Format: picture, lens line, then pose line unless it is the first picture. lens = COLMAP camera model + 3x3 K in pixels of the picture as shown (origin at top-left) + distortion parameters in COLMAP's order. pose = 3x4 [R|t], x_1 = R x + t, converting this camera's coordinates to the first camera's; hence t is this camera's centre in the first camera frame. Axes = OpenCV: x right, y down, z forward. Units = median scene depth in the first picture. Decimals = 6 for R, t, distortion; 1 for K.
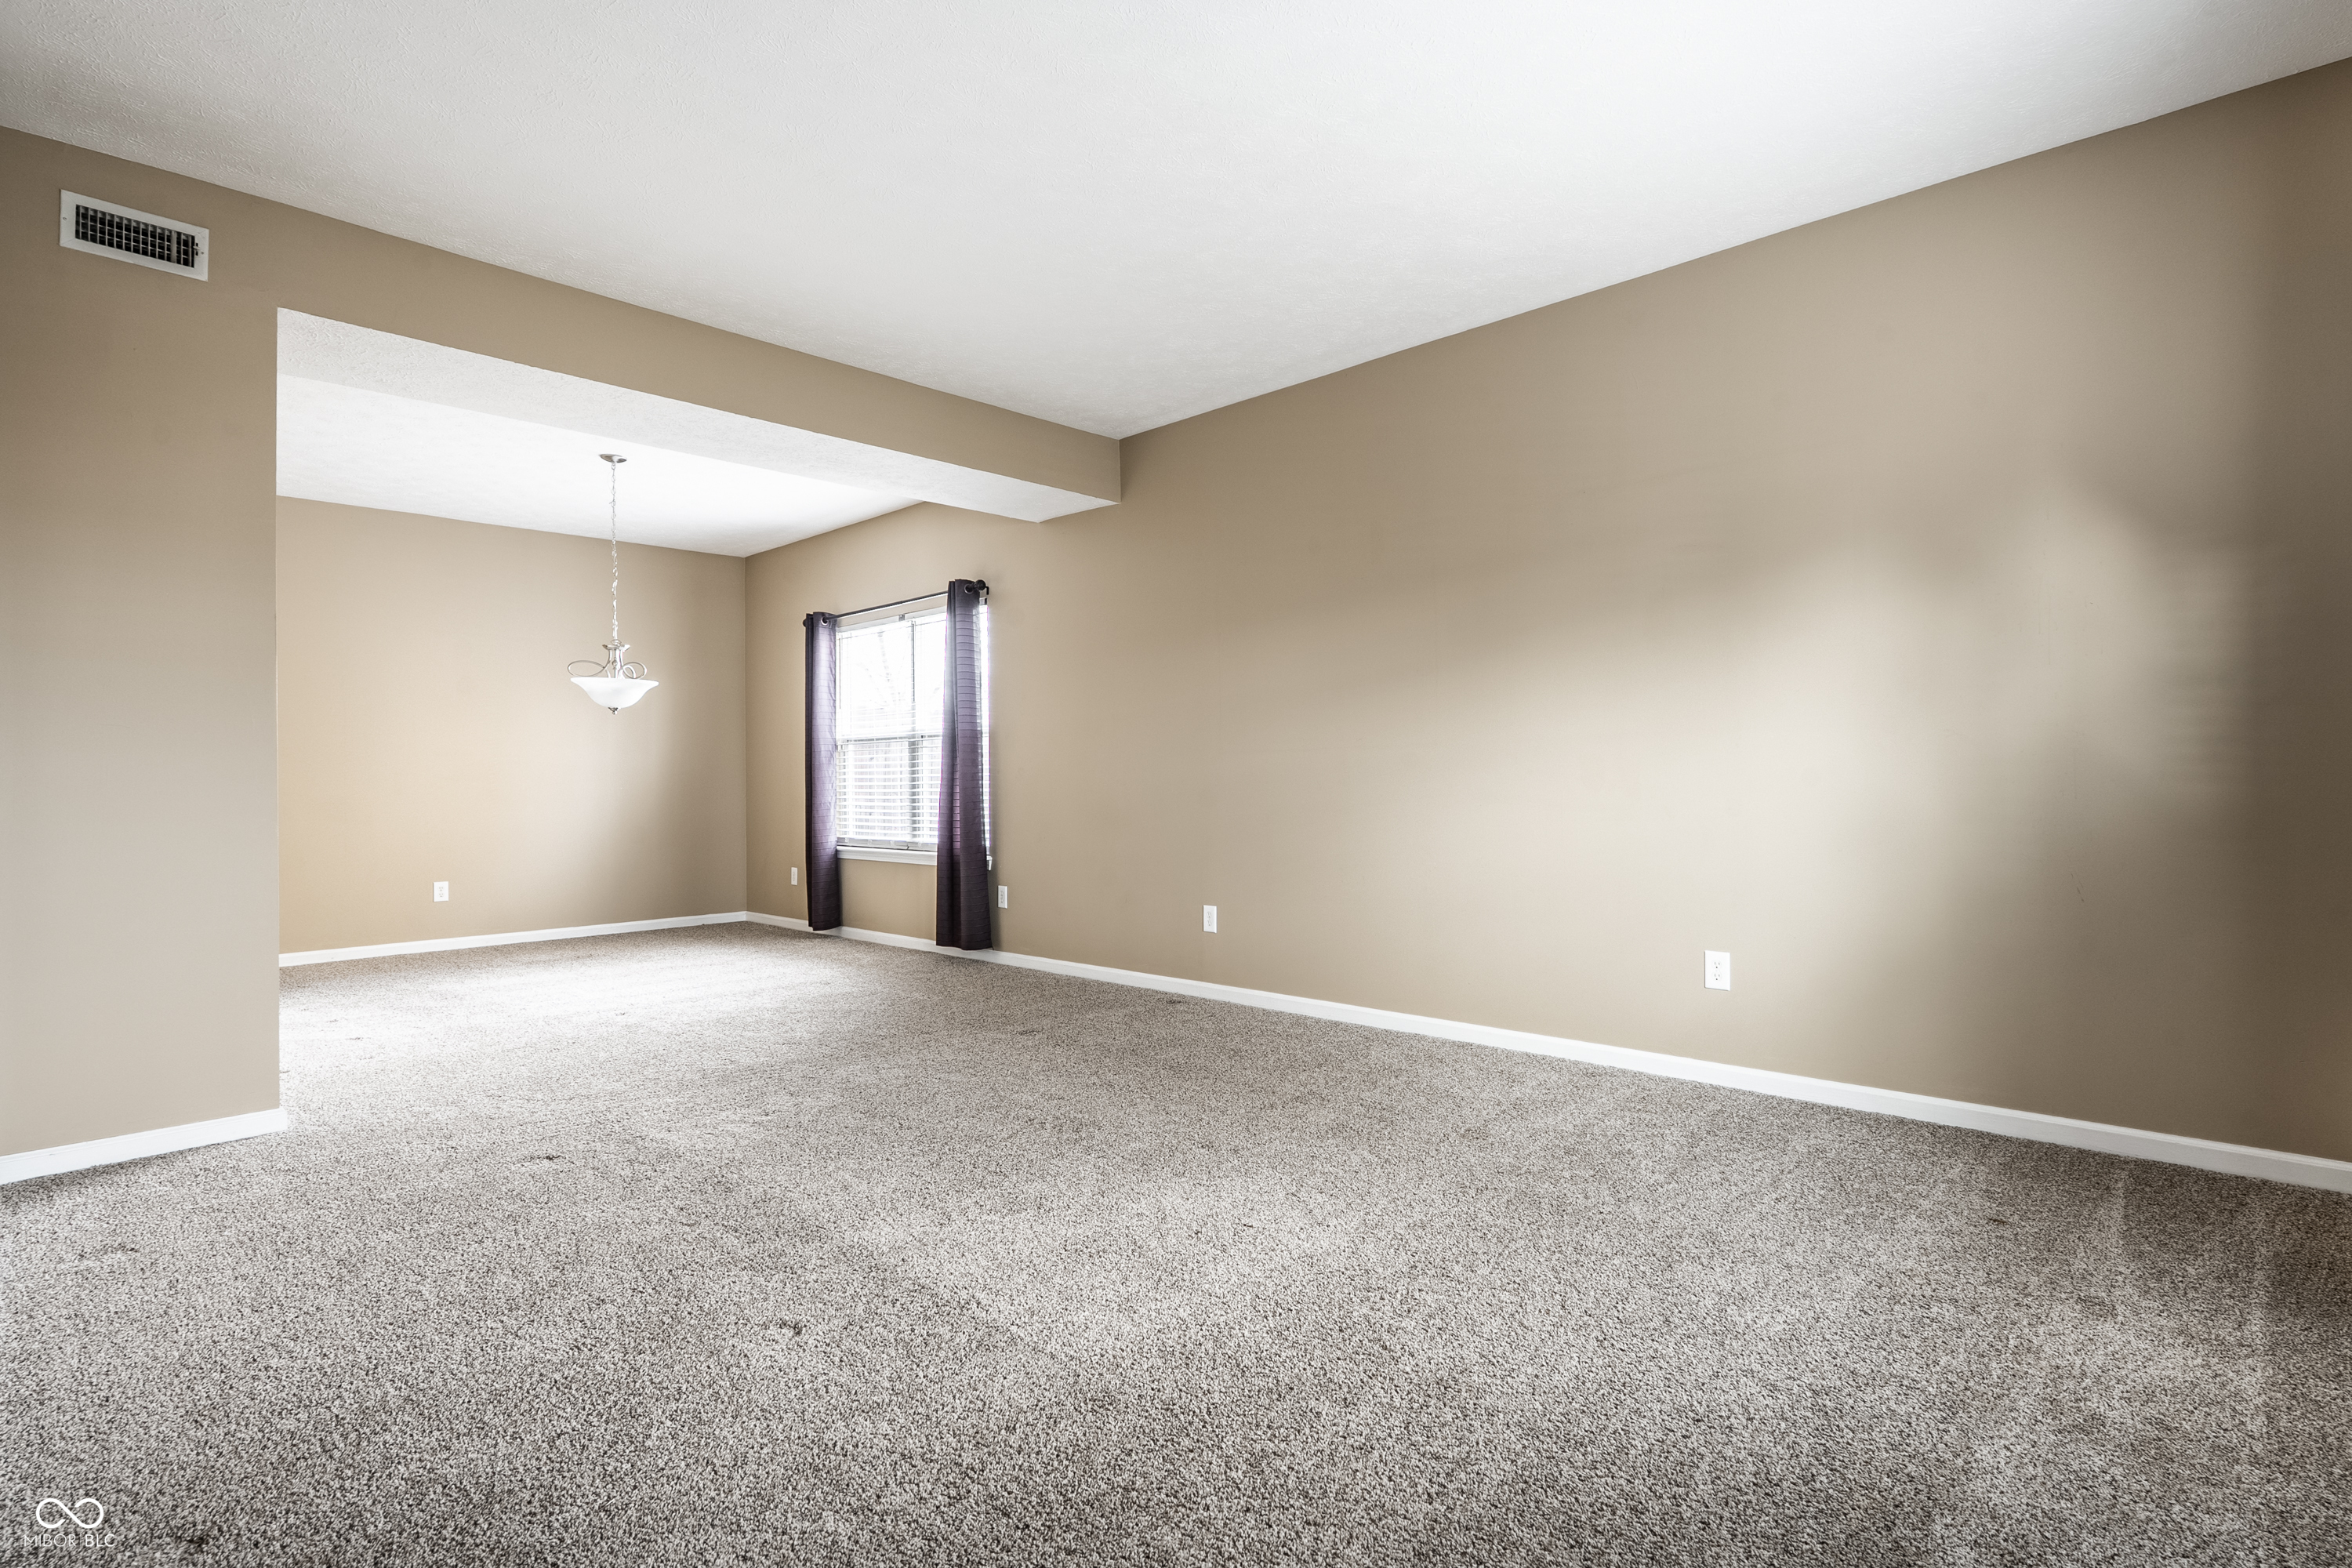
lens RADIAL K [[1102.4, 0, 1177.0], [0, 1102.4, 772.5], [0, 0, 1]] dist [-0.000779, 0.000155]
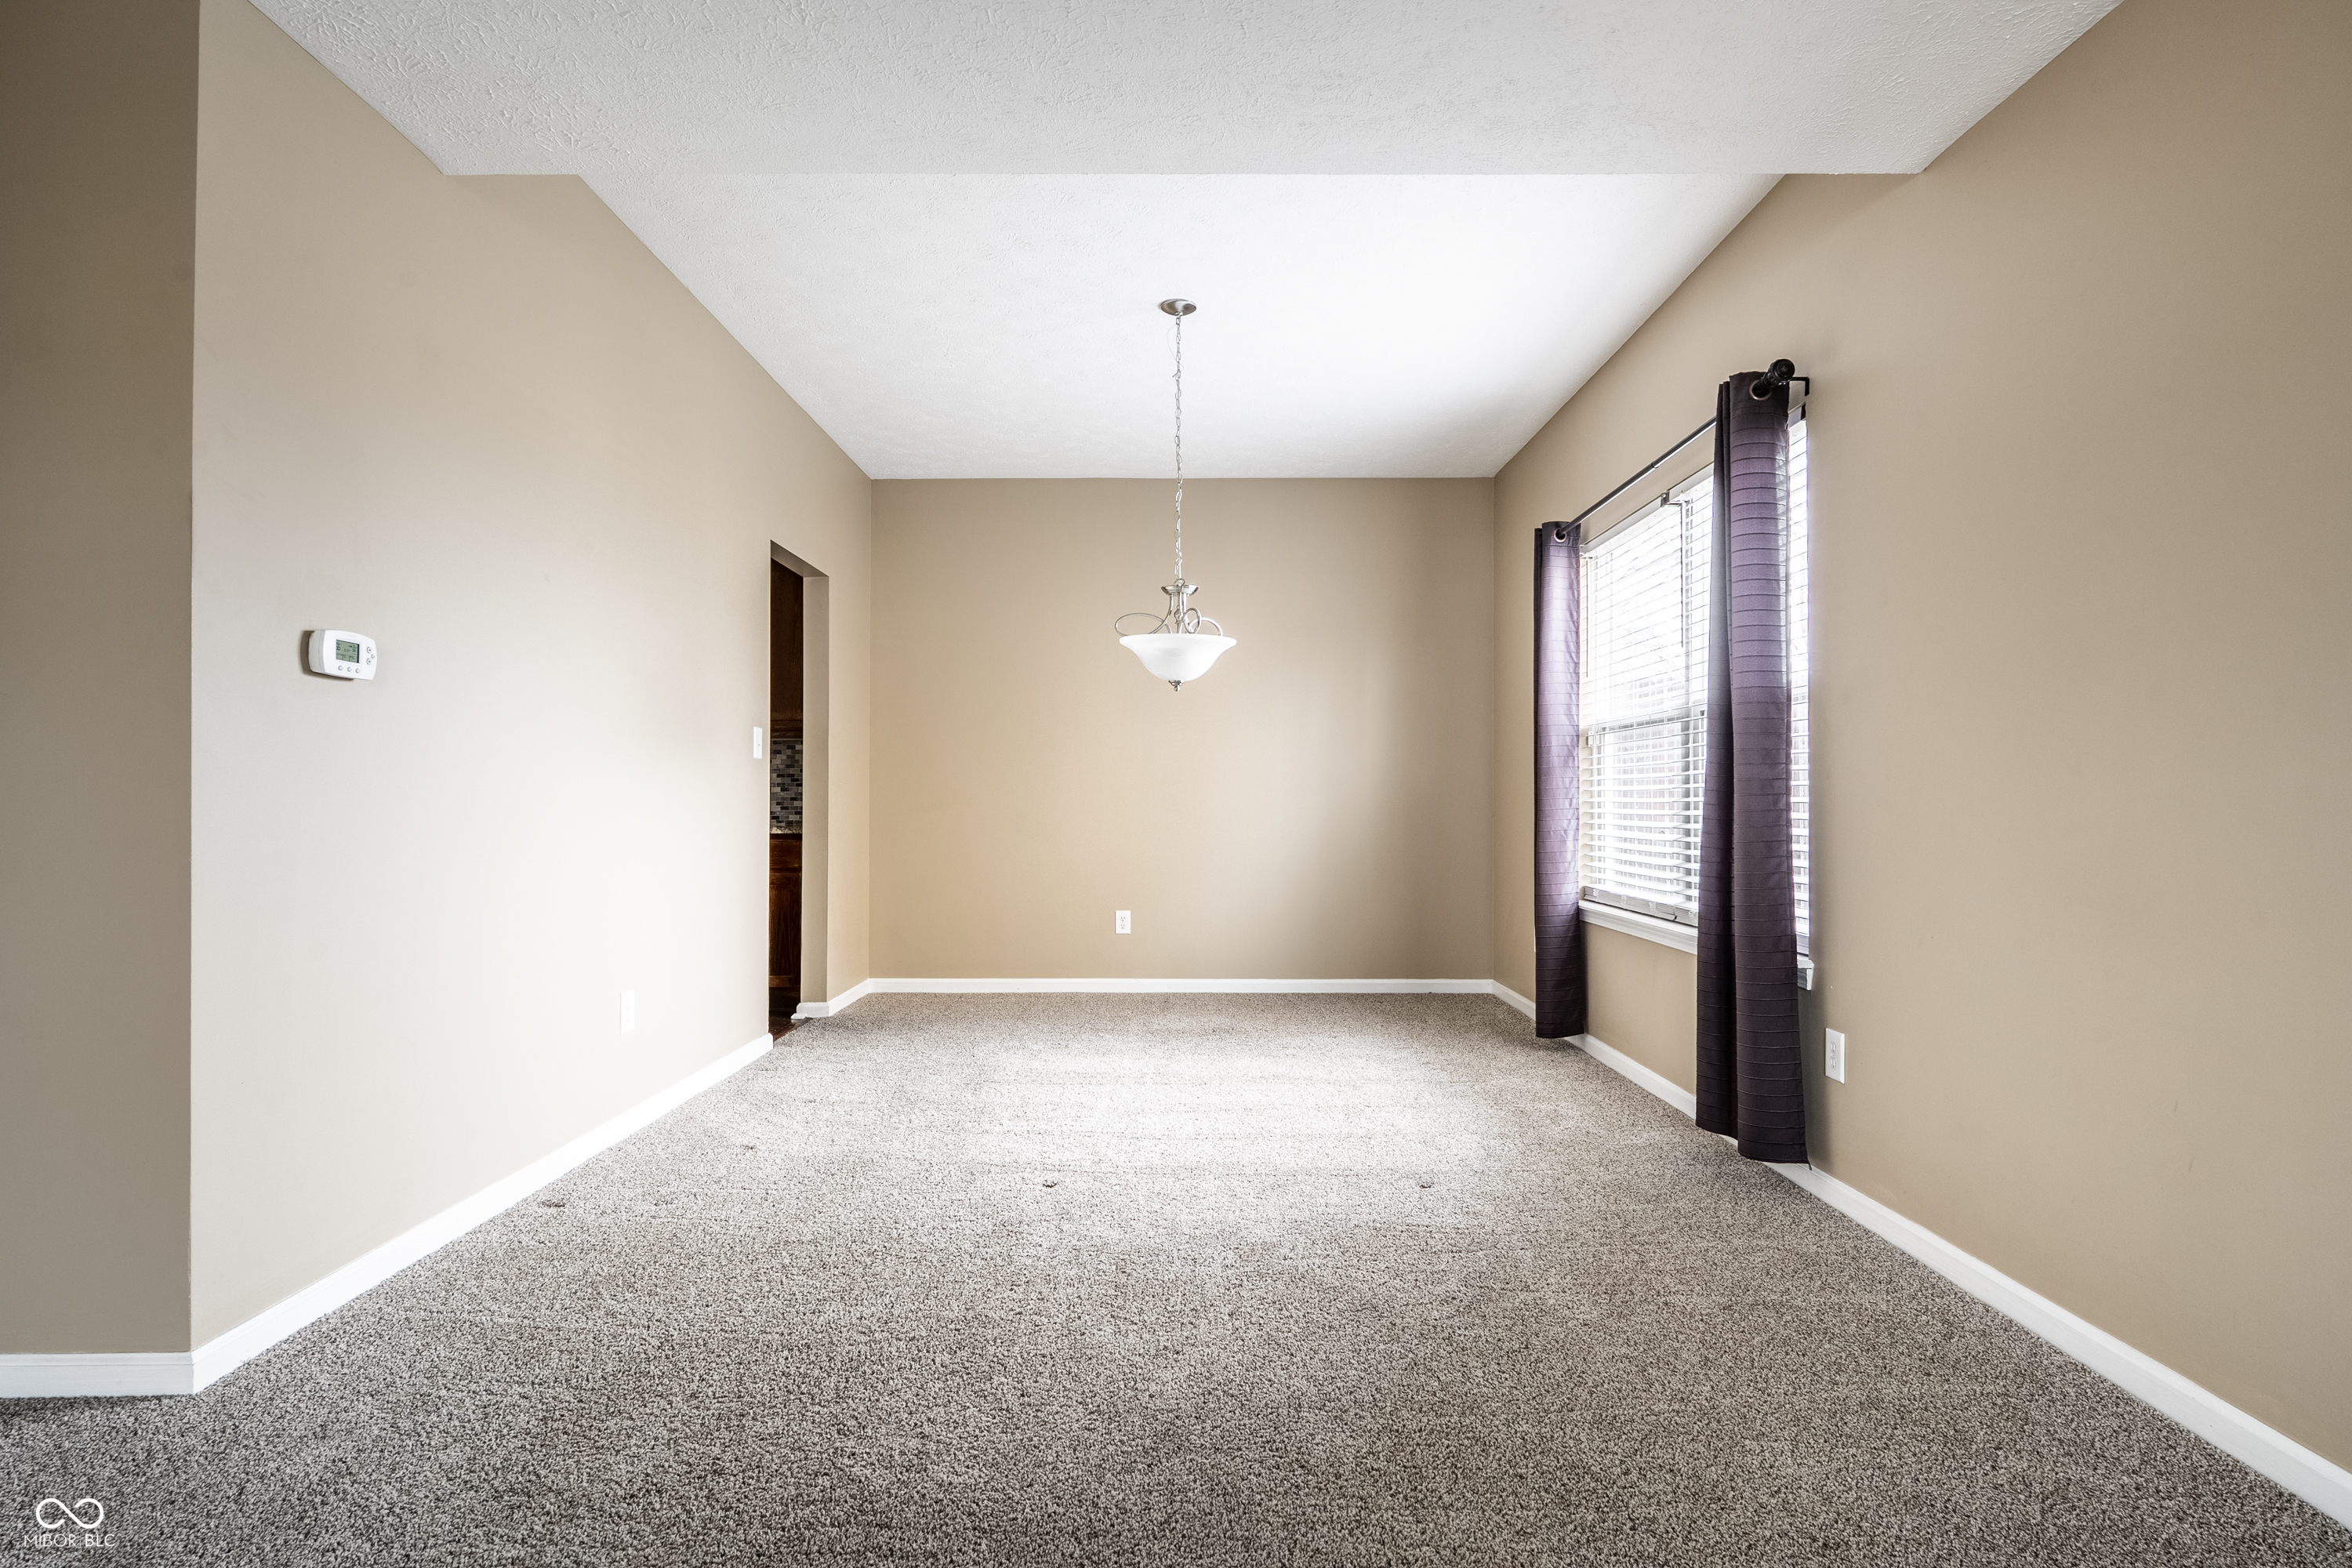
lens RADIAL K [[1182.8, 0, 1183.1], [0, 1182.8, 773.9], [0, 0, 1]] dist [0.049368, 0.000168]
pose [[0.713658, -0.003402, -0.700486, -0.003506], [-0.005651, 0.999928, -0.010613, 0.004917], [0.700472, 0.011533, 0.713587, 0.436510]]
